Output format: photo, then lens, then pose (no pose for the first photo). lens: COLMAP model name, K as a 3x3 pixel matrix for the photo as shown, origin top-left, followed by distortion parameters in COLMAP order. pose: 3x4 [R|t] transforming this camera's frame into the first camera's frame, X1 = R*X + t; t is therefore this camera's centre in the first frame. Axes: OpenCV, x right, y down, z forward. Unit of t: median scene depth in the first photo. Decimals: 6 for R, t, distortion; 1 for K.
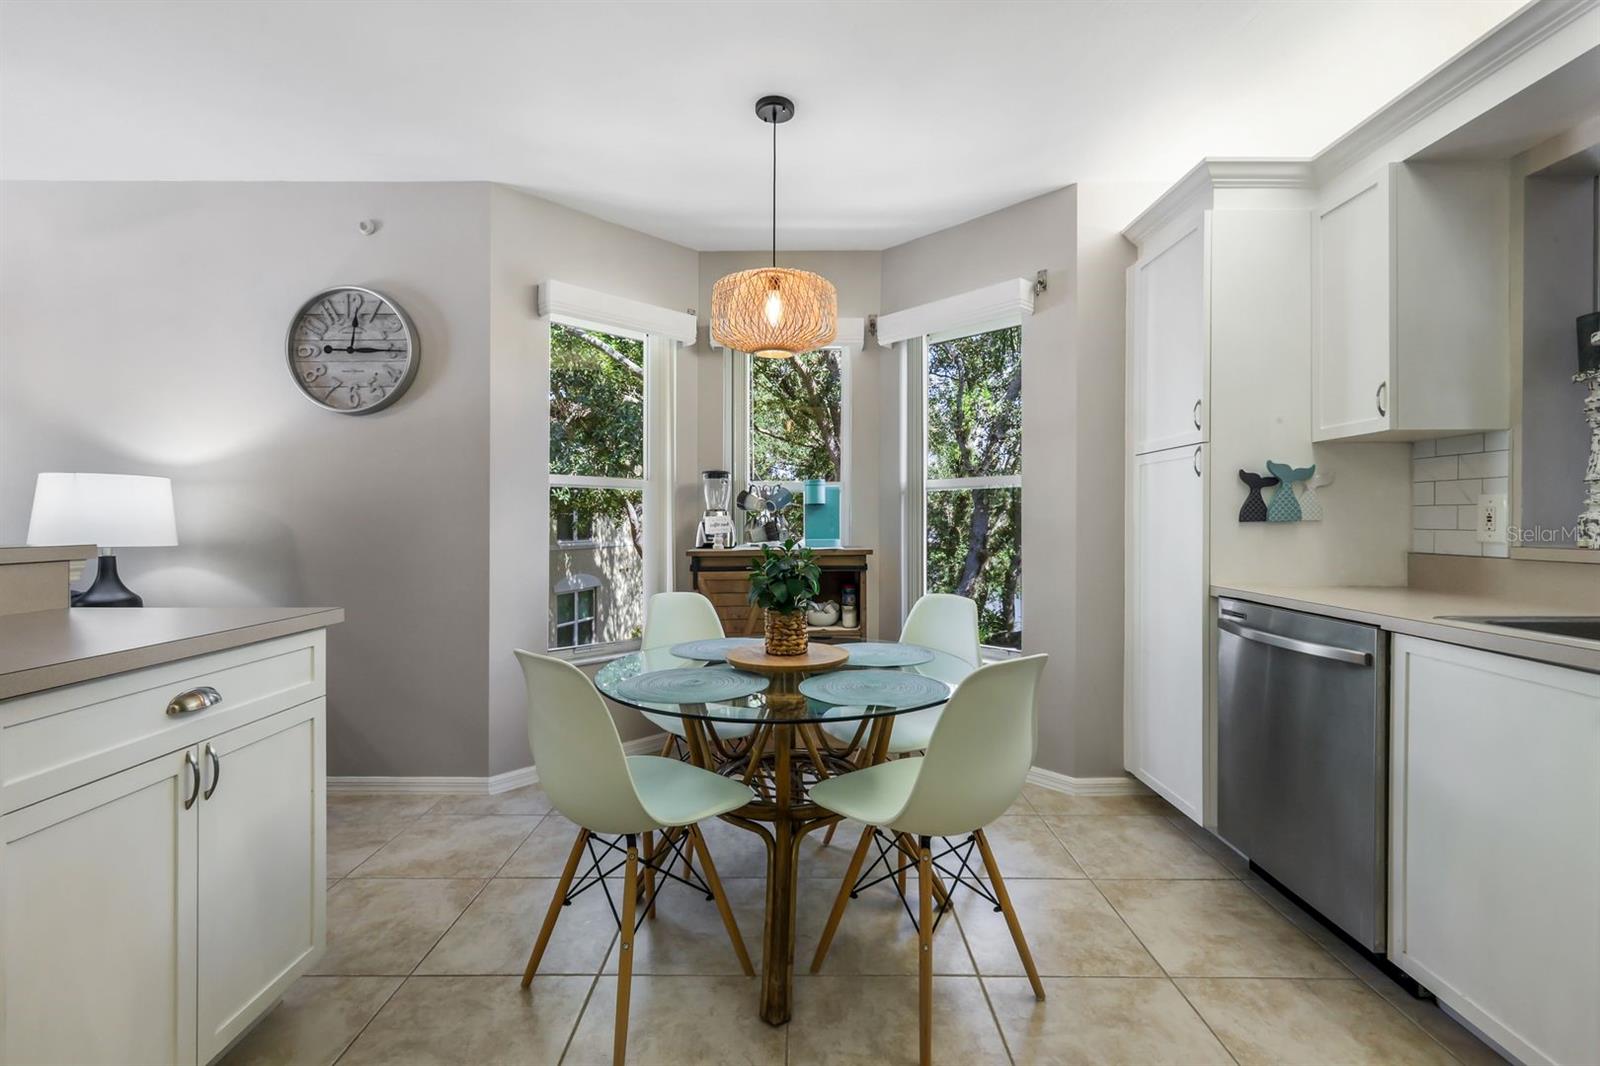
lens RADIAL K [[699.6, 0, 800.9], [0, 699.6, 519.7], [0, 0, 1]] dist [0.002249, 0.000760]
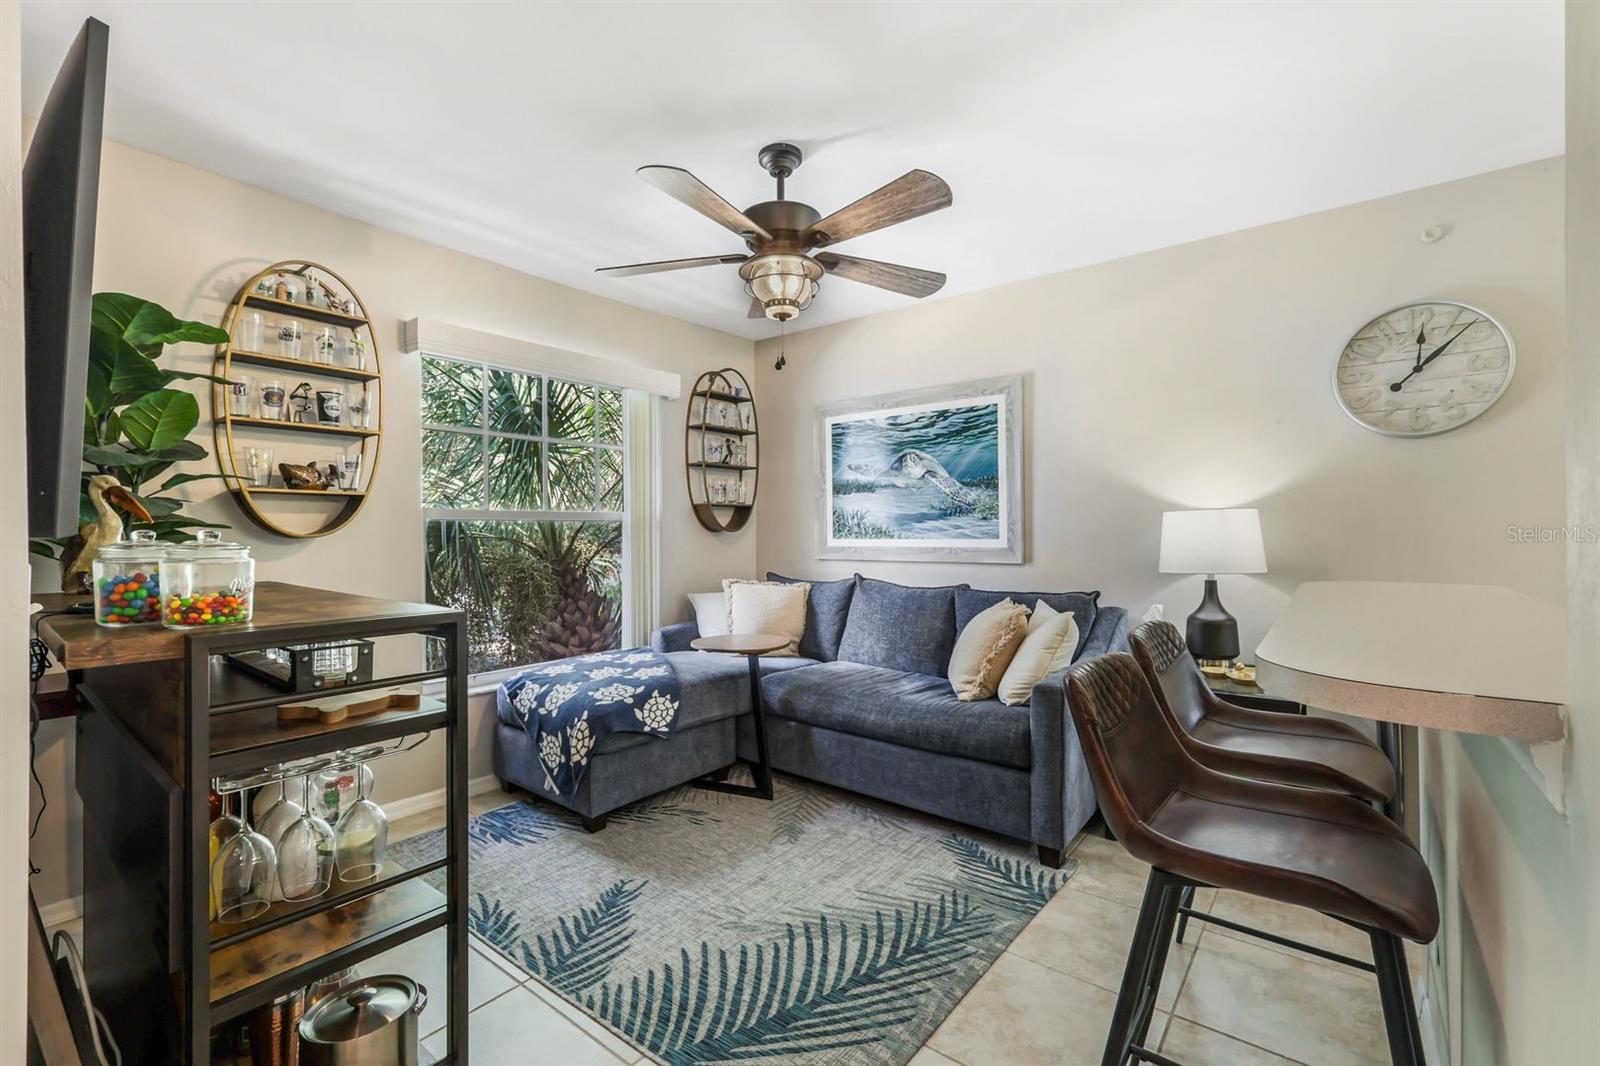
lens RADIAL K [[699.6, 0, 800.9], [0, 699.6, 519.7], [0, 0, 1]] dist [0.002249, 0.000760]
pose [[0.781778, -0.016756, -0.623331, -0.734295], [0.010155, 0.999848, -0.014140, -0.036690], [0.623474, 0.004724, 0.781830, -0.259387]]
